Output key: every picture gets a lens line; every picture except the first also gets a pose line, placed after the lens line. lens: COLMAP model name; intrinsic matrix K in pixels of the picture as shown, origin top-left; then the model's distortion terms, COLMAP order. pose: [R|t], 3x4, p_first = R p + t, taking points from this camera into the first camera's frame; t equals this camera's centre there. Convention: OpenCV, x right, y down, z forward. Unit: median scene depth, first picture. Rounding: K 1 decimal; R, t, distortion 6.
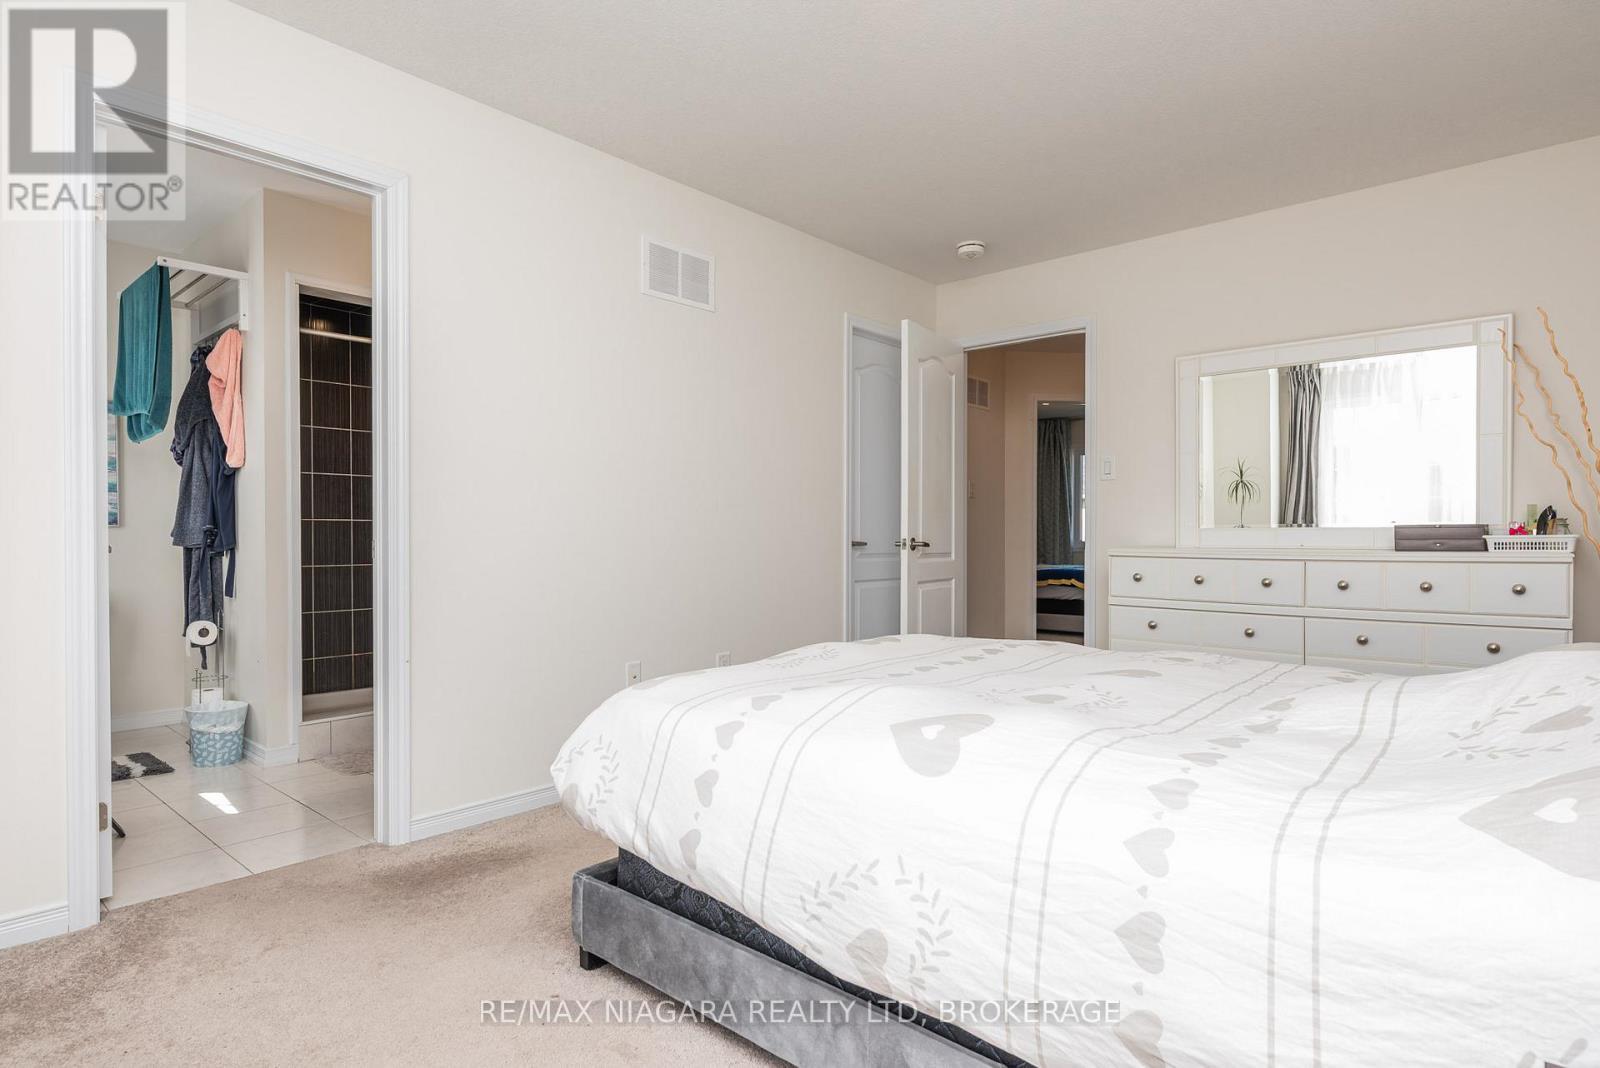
lens RADIAL K [[852.7, 0, 798.0], [0, 852.7, 536.3], [0, 0, 1]] dist [0.002815, 0.001106]
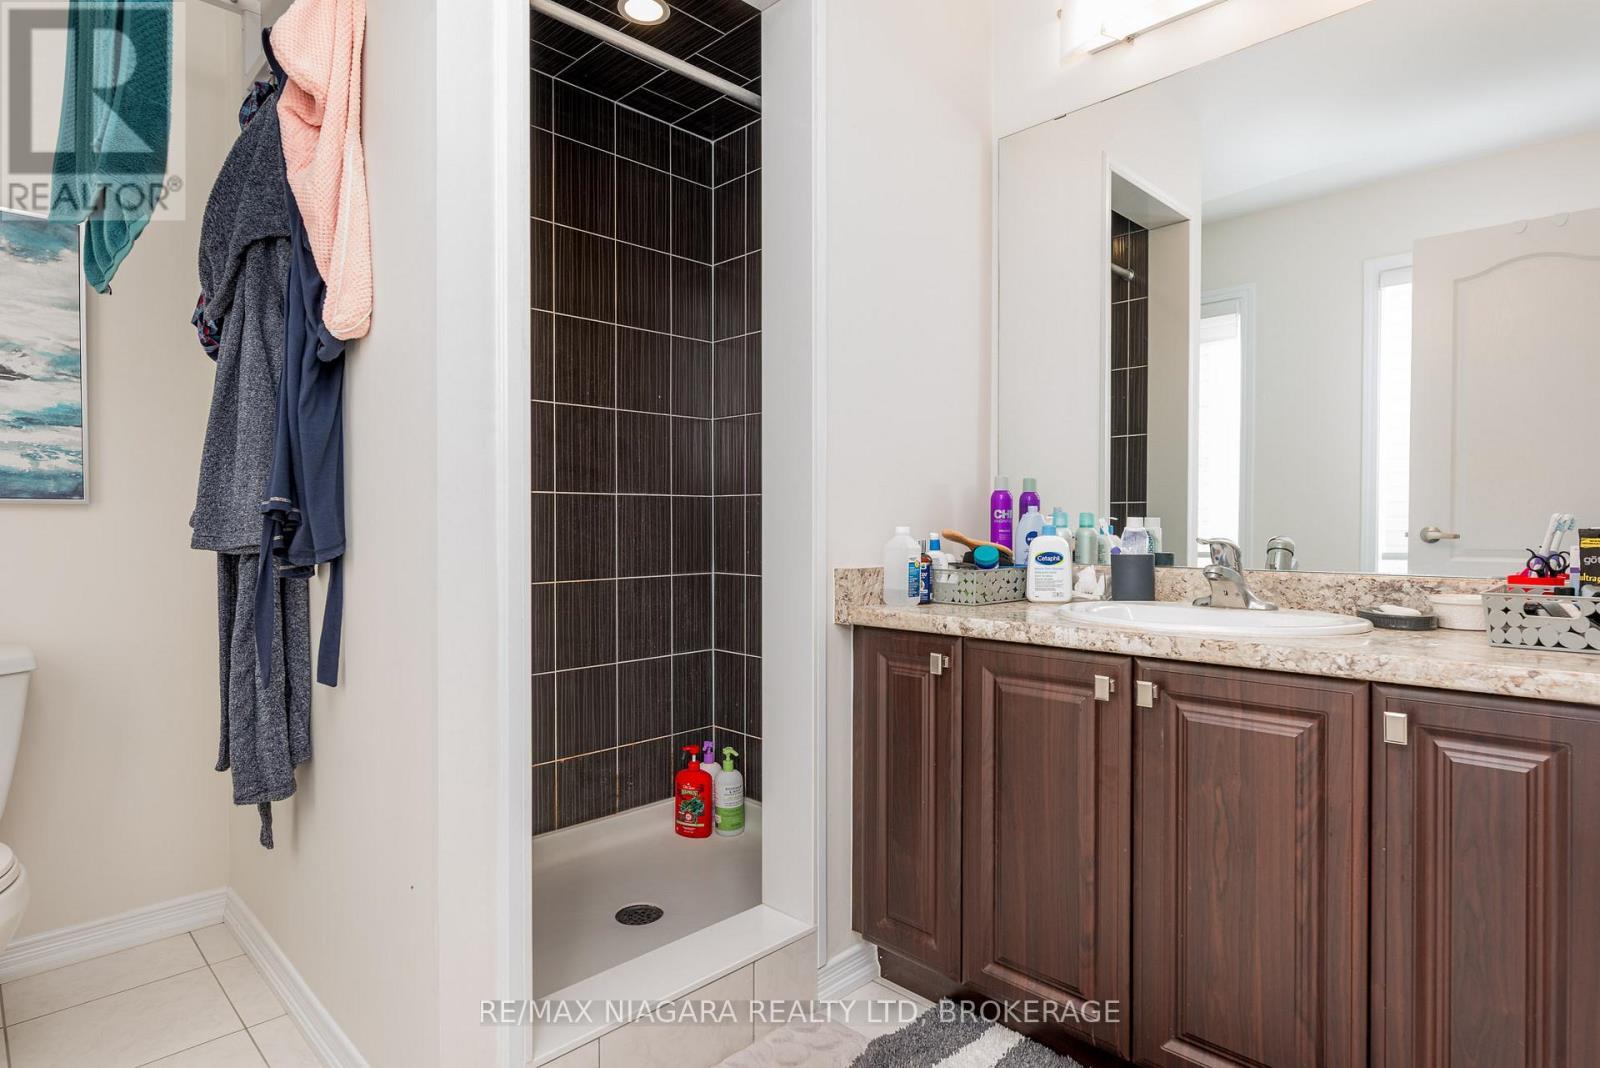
lens RADIAL K [[886.2, 0, 802.1], [0, 886.2, 526.0], [0, 0, 1]] dist [-0.004669, -0.000135]
pose [[0.997741, 0.001086, -0.067176, -0.420614], [-0.001310, 0.999994, -0.003295, 0.000926], [0.067172, 0.003375, 0.997736, 0.608577]]
